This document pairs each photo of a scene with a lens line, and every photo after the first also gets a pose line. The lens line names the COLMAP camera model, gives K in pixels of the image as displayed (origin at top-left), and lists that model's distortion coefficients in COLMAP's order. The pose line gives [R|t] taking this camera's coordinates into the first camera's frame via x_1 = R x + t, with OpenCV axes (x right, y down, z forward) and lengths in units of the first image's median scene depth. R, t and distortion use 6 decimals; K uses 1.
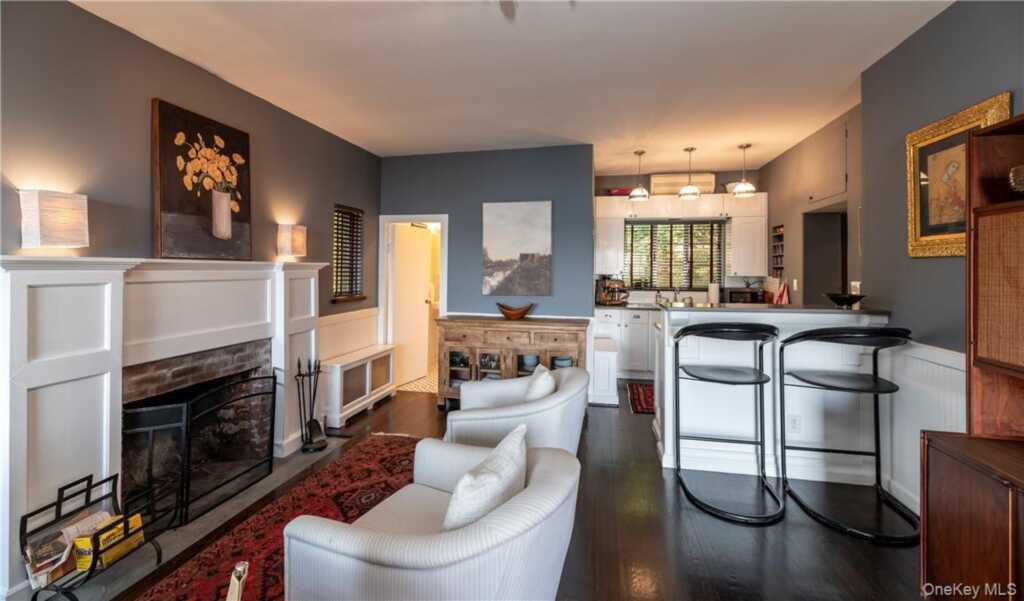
lens RADIAL K [[408.6, 0, 510.6], [0, 408.6, 266.2], [0, 0, 1]] dist [0.000457, -0.000058]
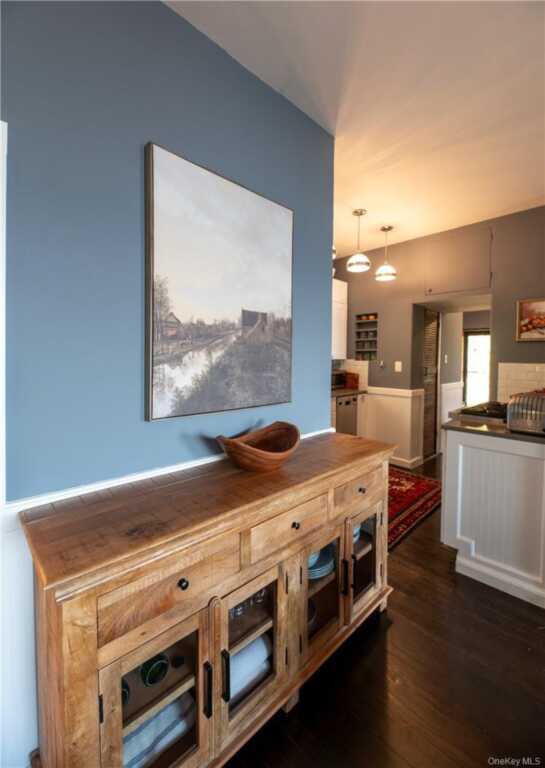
lens RADIAL K [[324.8, 0, 275.9], [0, 324.8, 367.8], [0, 0, 1]] dist [0.004709, 0.000291]
pose [[0.552364, -0.027994, 0.833133, -0.318106], [-0.012306, 0.999053, 0.041729, 0.020009], [-0.833512, -0.033302, 0.551497, 1.028934]]
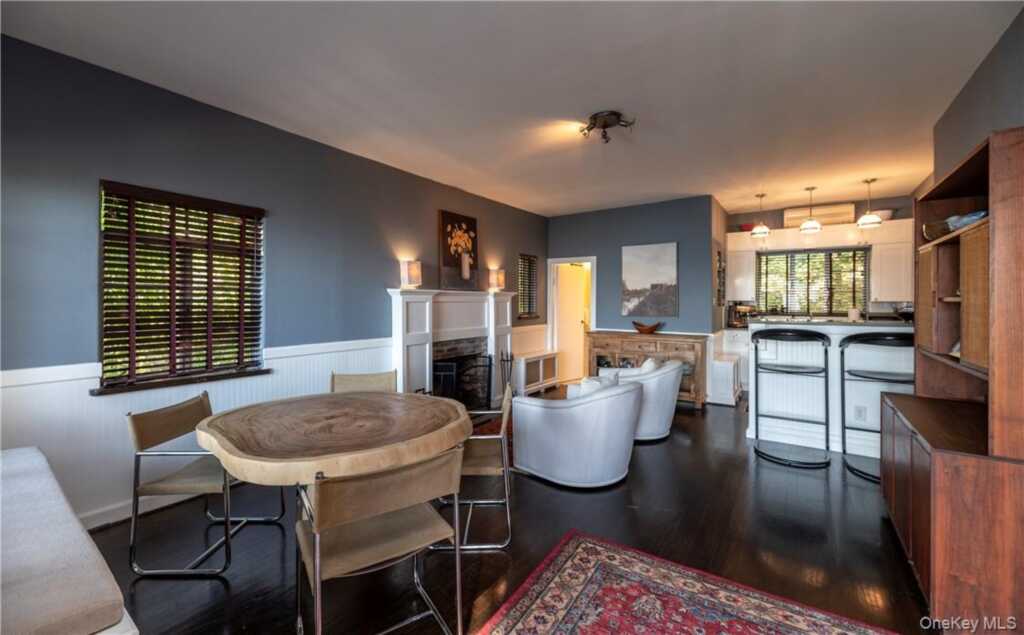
lens RADIAL K [[402.9, 0, 511.0], [0, 402.9, 302.7], [0, 0, 1]] dist [-0.002157, -0.000184]
pose [[0.920327, -0.003014, -0.391139, 0.149633], [0.006972, 0.999938, 0.008700, 0.019059], [0.391089, -0.010734, 0.920290, -0.470755]]
